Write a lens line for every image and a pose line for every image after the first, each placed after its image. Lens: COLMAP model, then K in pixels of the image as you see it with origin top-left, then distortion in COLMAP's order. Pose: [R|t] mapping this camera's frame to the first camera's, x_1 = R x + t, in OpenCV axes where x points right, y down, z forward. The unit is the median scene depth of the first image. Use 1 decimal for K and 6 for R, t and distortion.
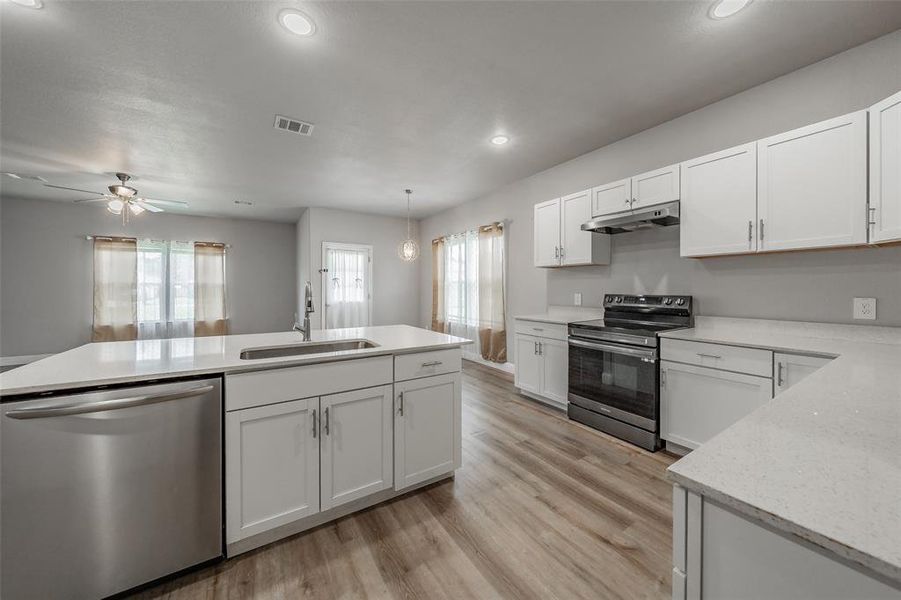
lens RADIAL K [[318.1, 0, 450.2], [0, 318.1, 293.4], [0, 0, 1]] dist [-0.005361, 0.000786]
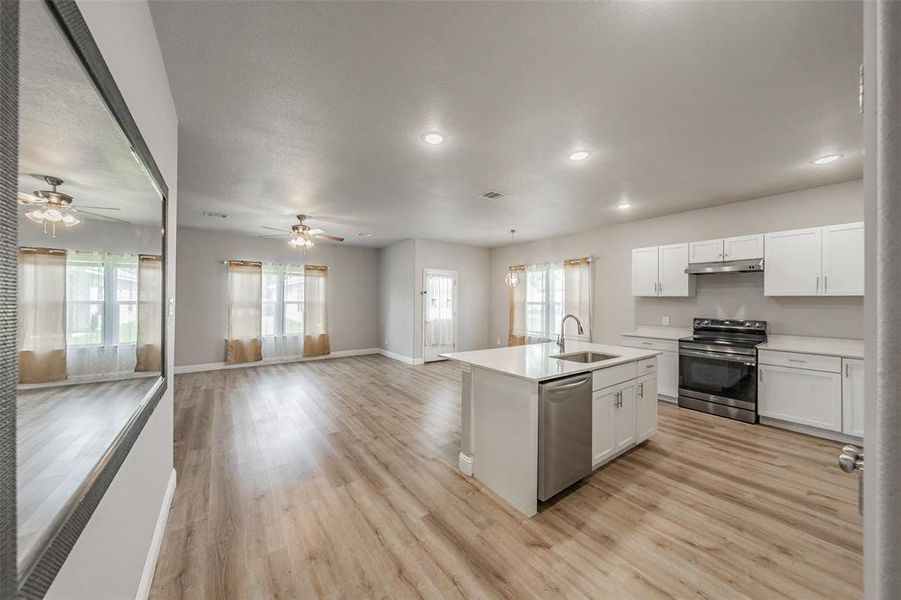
lens RADIAL K [[318.1, 0, 450.0], [0, 318.1, 297.1], [0, 0, 1]] dist [-0.005361, 0.000786]
pose [[0.997609, 0.008373, 0.068608, -0.688108], [-0.006858, 0.999728, -0.022274, -0.051699], [-0.068776, 0.021750, 0.997395, -0.321637]]
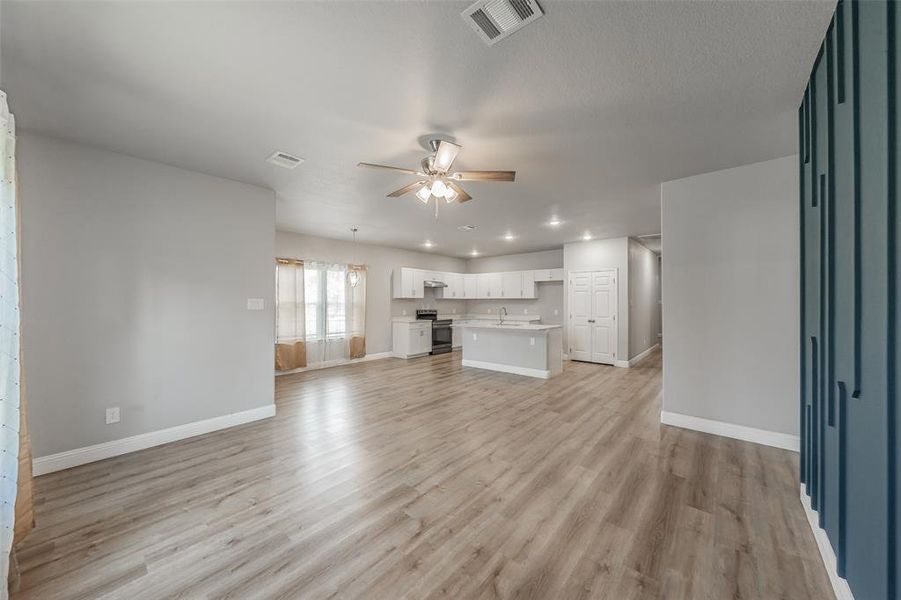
lens RADIAL K [[318.1, 0, 465.8], [0, 318.1, 298.8], [0, 0, 1]] dist [-0.005361, 0.000786]
pose [[-0.323910, 0.012162, 0.946010, -2.124235], [0.015193, 0.999855, -0.007652, -0.063125], [-0.945966, 0.011894, -0.324048, 1.488488]]
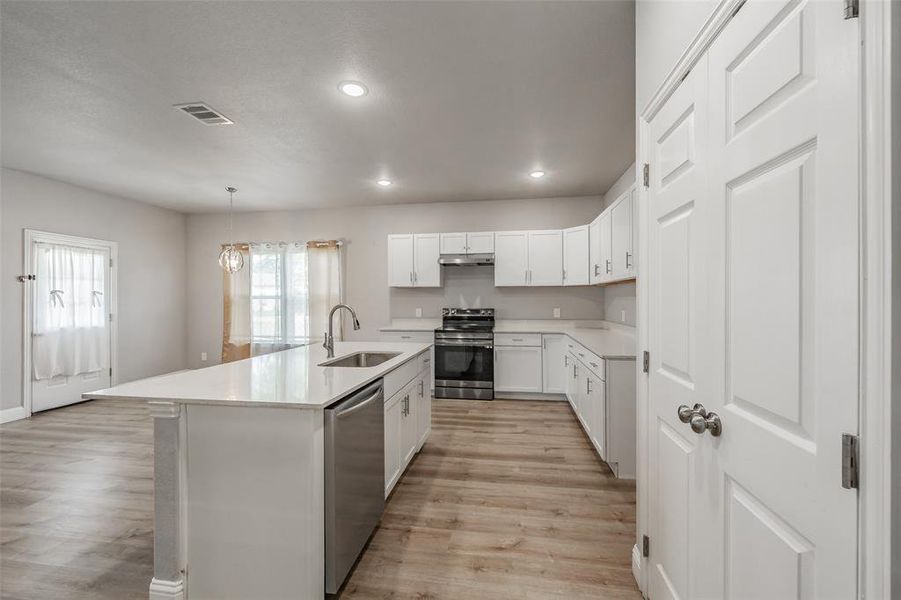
lens RADIAL K [[362.7, 0, 462.1], [0, 362.7, 300.2], [0, 0, 1]] dist [0.000739, -0.000043]
pose [[0.647878, -0.005624, 0.761723, -0.698682], [0.014848, 0.999876, -0.005246, -0.024009], [-0.761599, 0.014708, 0.647882, -0.113421]]
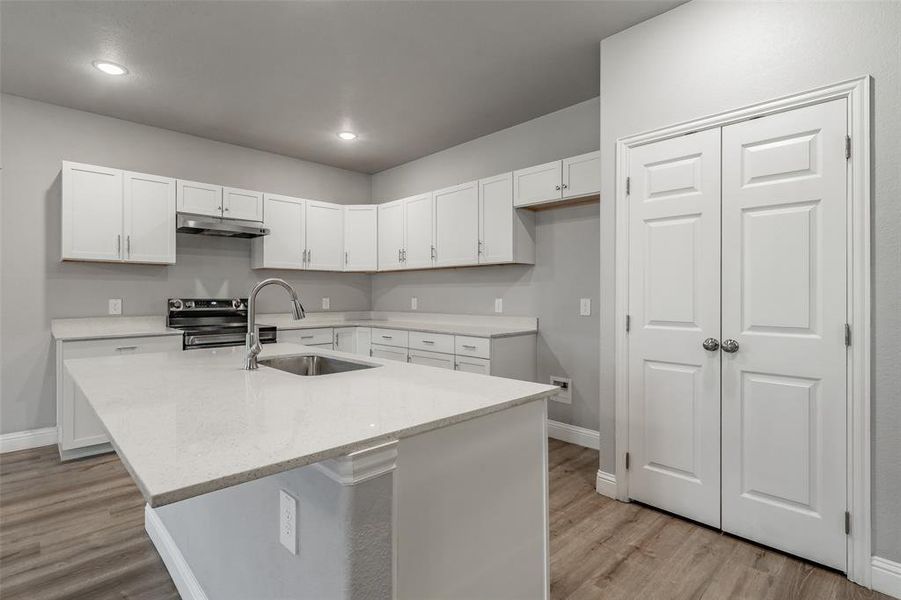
lens RADIAL K [[435.6, 0, 453.9], [0, 435.6, 290.9], [0, 0, 1]] dist [-0.000410, 0.001368]
pose [[-0.202132, 0.009495, 0.979312, -0.876757], [0.016097, 0.999850, -0.006372, 0.000610], [-0.979226, 0.014476, -0.202254, 0.475504]]
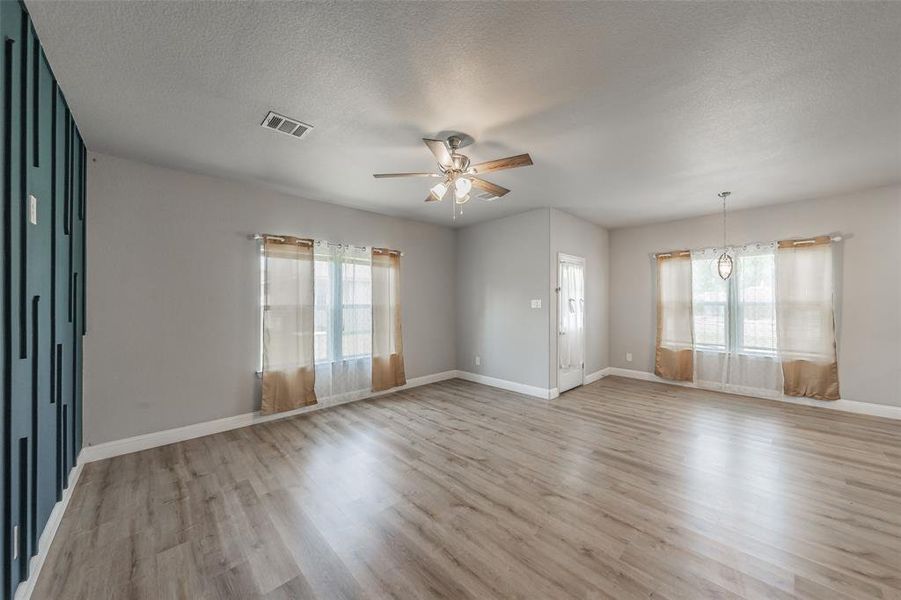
lens RADIAL K [[318.1, 0, 434.2], [0, 318.1, 301.3], [0, 0, 1]] dist [-0.005361, 0.000786]
pose [[0.984775, -0.000976, 0.173832, -1.500193], [0.003961, 0.999851, -0.016829, -0.053899], [-0.173790, 0.017261, 0.984631, 0.505068]]
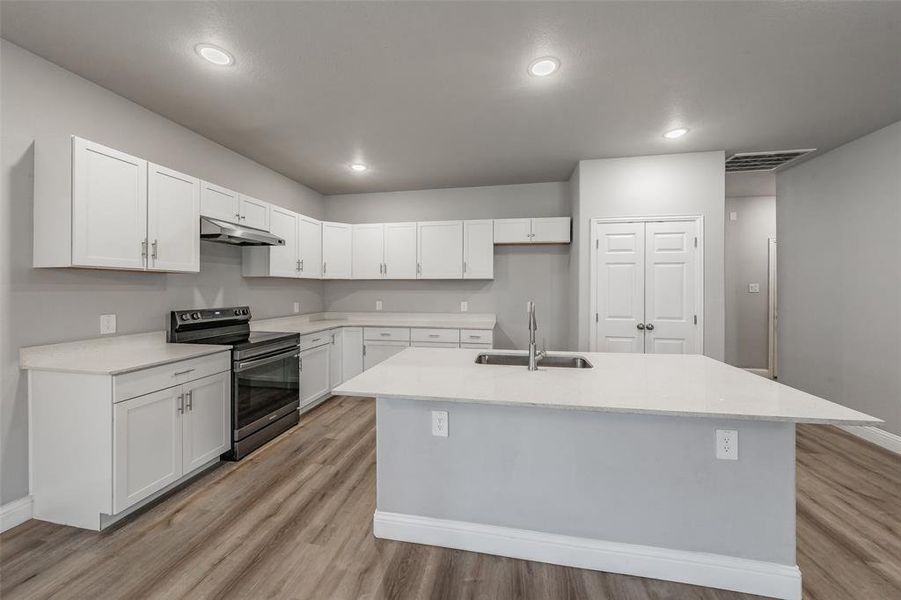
lens RADIAL K [[318.1, 0, 449.5], [0, 318.1, 288.6], [0, 0, 1]] dist [-0.005361, 0.000786]
pose [[-0.724741, 0.000325, 0.689021, -0.550373], [0.010683, 0.999885, 0.010765, -0.054644], [-0.688938, 0.015163, -0.724661, 1.115593]]
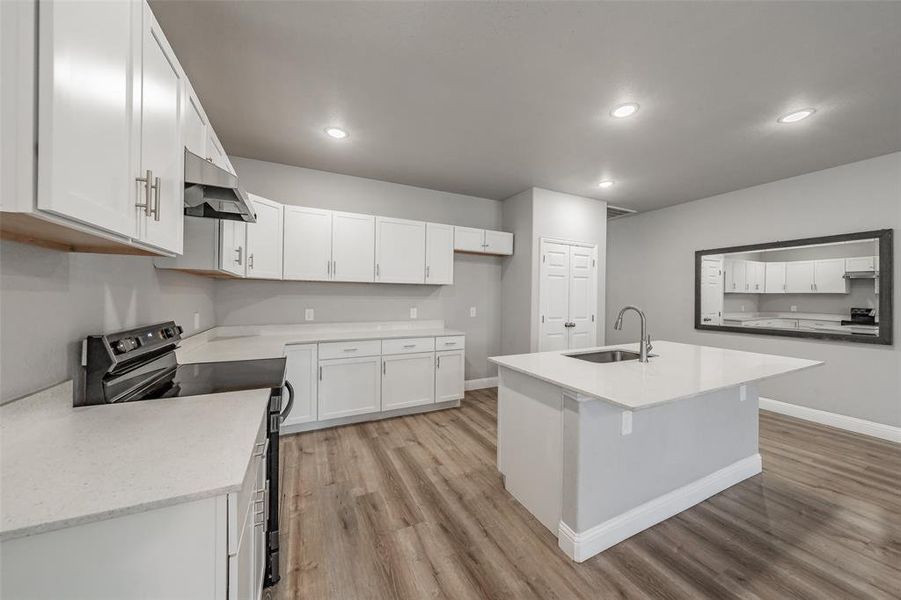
lens RADIAL K [[318.1, 0, 444.0], [0, 318.1, 291.0], [0, 0, 1]] dist [-0.005361, 0.000786]
pose [[-0.991539, -0.007499, 0.129591, 0.053545], [-0.007680, 0.999970, -0.000897, -0.051544], [-0.129581, -0.001885, -0.991567, 1.337035]]
